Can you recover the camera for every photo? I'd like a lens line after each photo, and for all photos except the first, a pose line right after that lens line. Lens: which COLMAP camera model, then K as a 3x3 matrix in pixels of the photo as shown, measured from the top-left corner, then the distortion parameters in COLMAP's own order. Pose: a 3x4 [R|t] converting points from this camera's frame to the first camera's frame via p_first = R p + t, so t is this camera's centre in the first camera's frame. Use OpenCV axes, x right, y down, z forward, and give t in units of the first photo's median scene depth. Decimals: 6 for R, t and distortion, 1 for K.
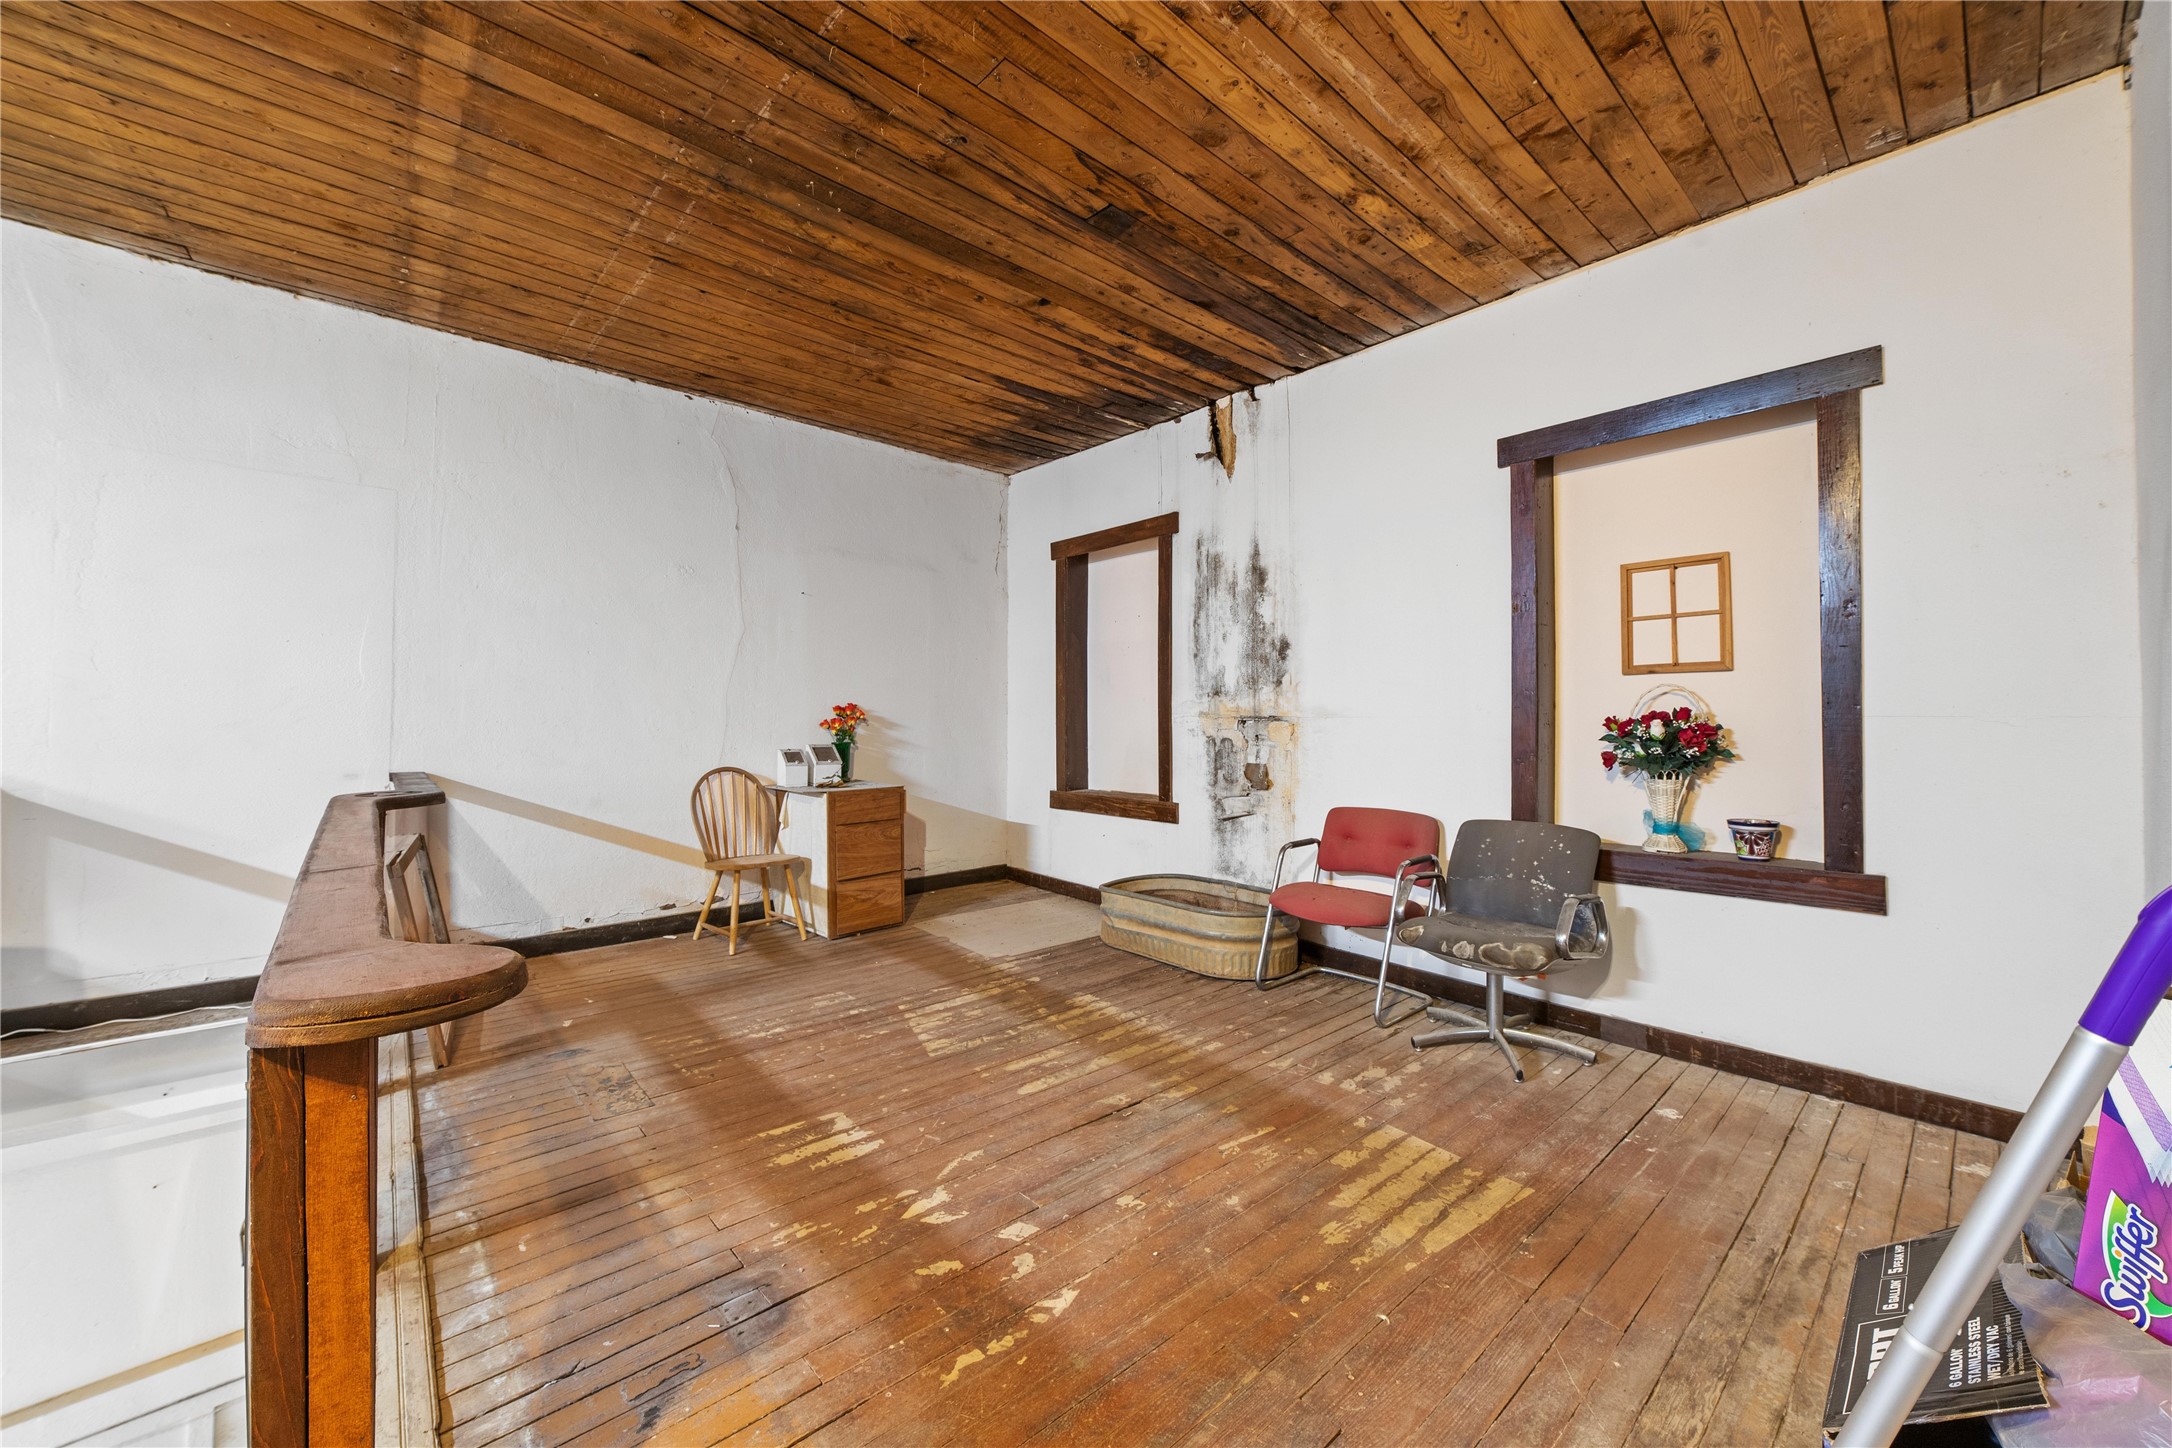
lens RADIAL K [[824.5, 0, 1086.7], [0, 824.5, 721.6], [0, 0, 1]] dist [-0.002997, 0.000929]
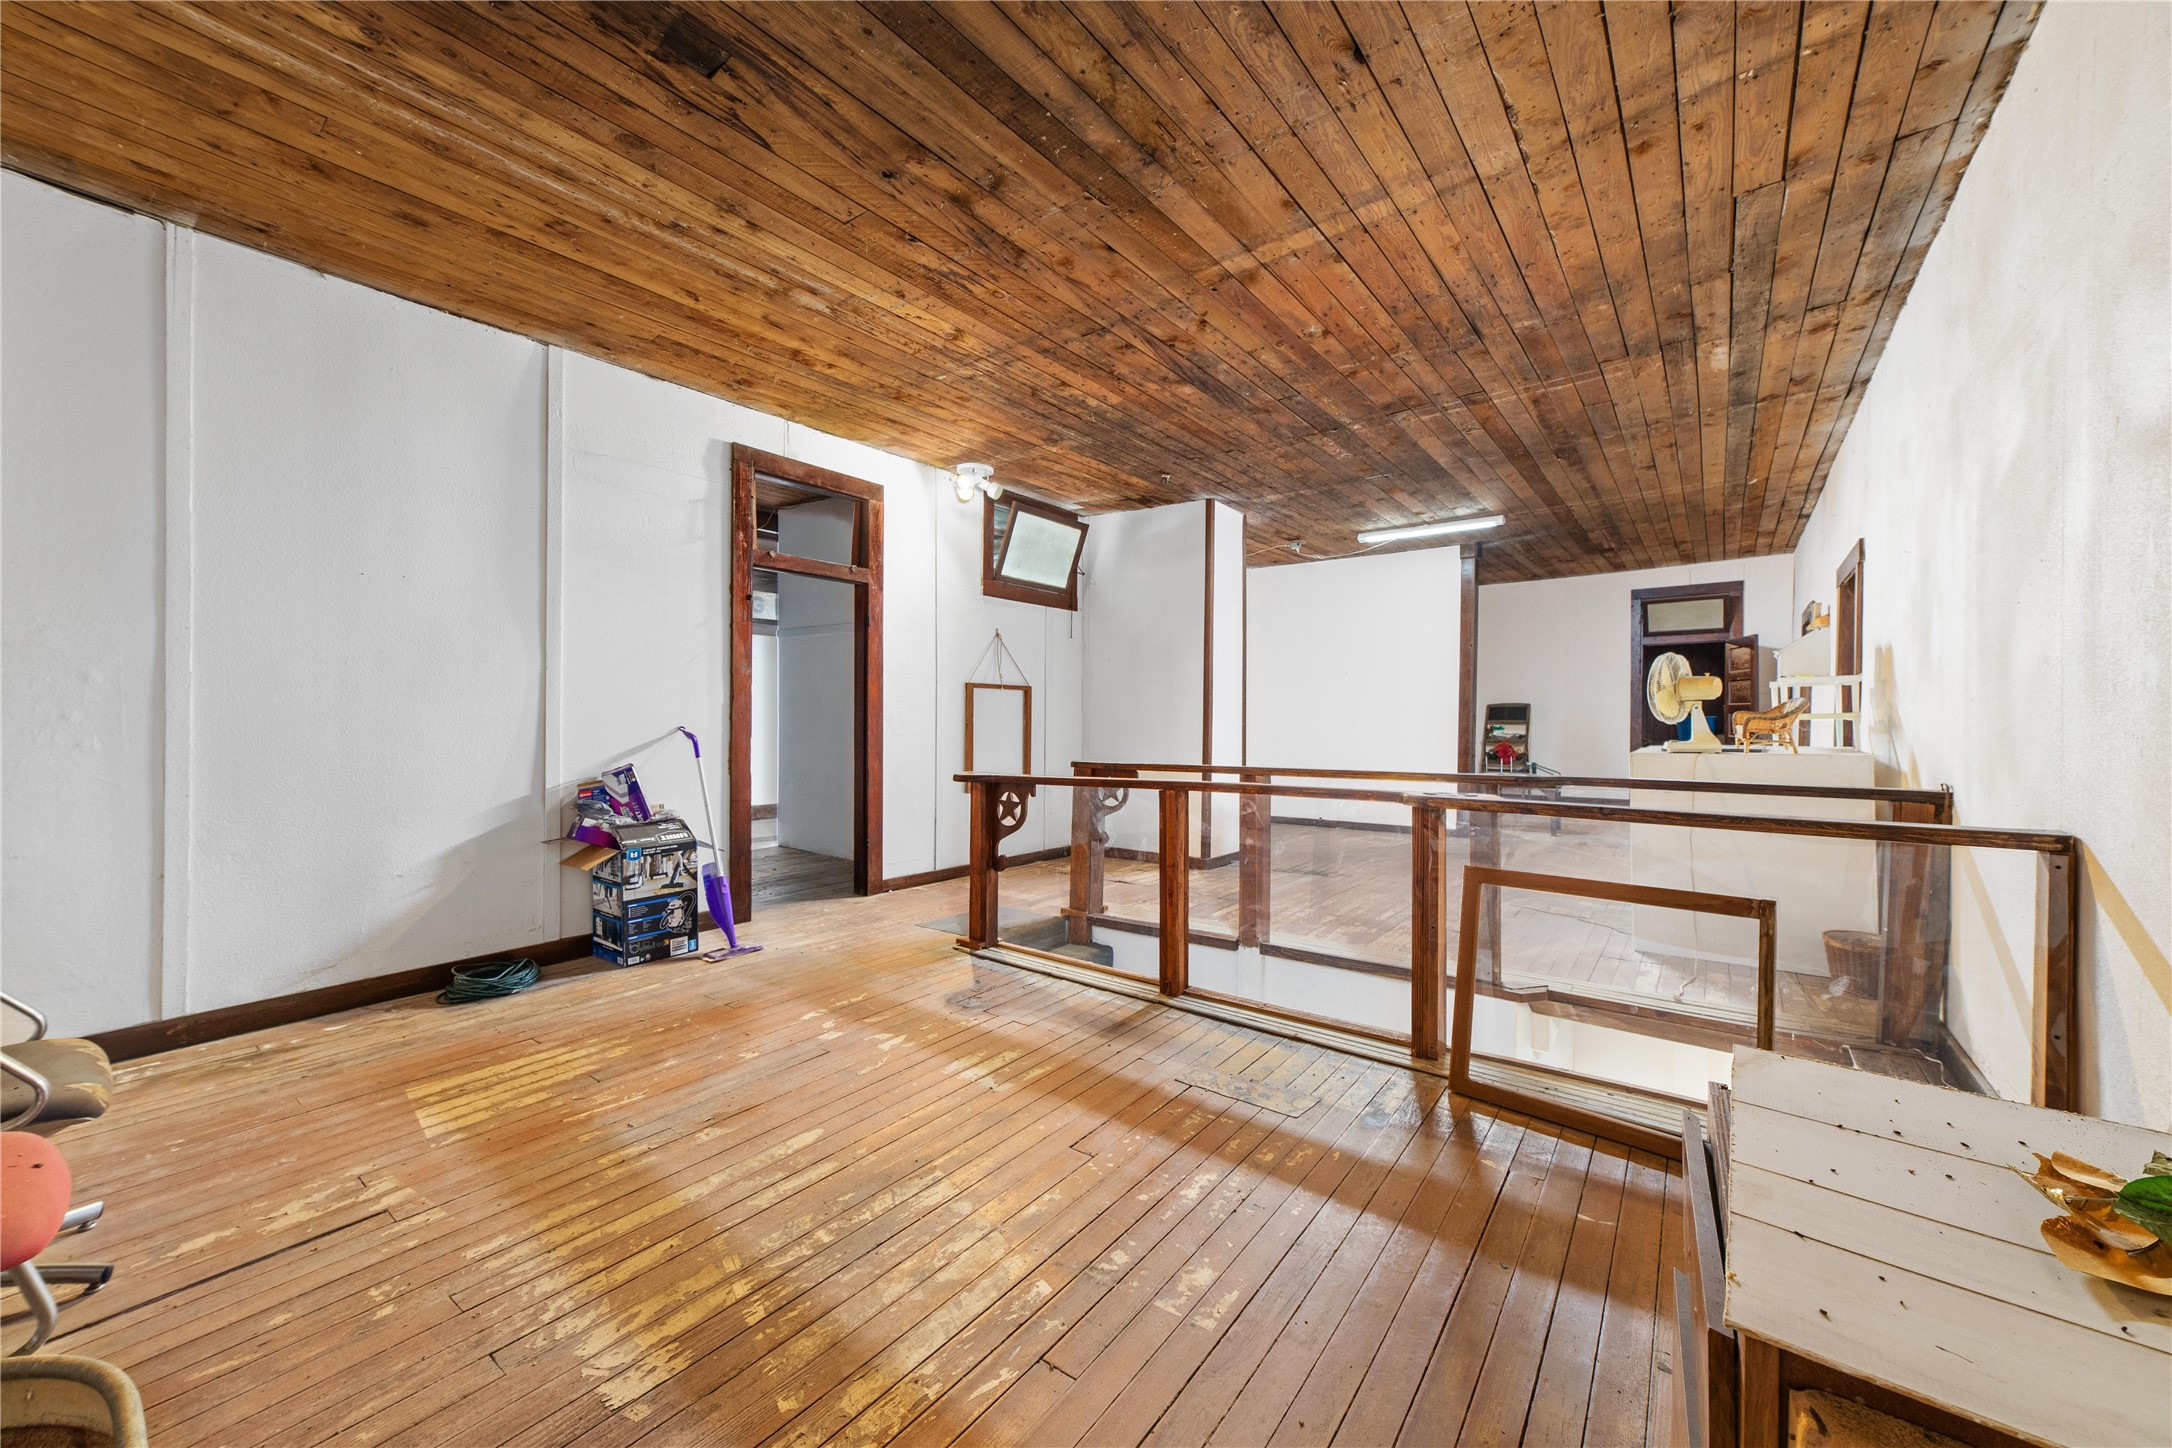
lens RADIAL K [[824.5, 0, 1081.1], [0, 824.5, 712.2], [0, 0, 1]] dist [-0.002997, 0.000929]
pose [[-0.983957, -0.006330, -0.178293, -0.209335], [-0.005684, 0.999975, -0.004133, -0.010103], [0.178315, -0.003053, -0.983969, 2.046140]]
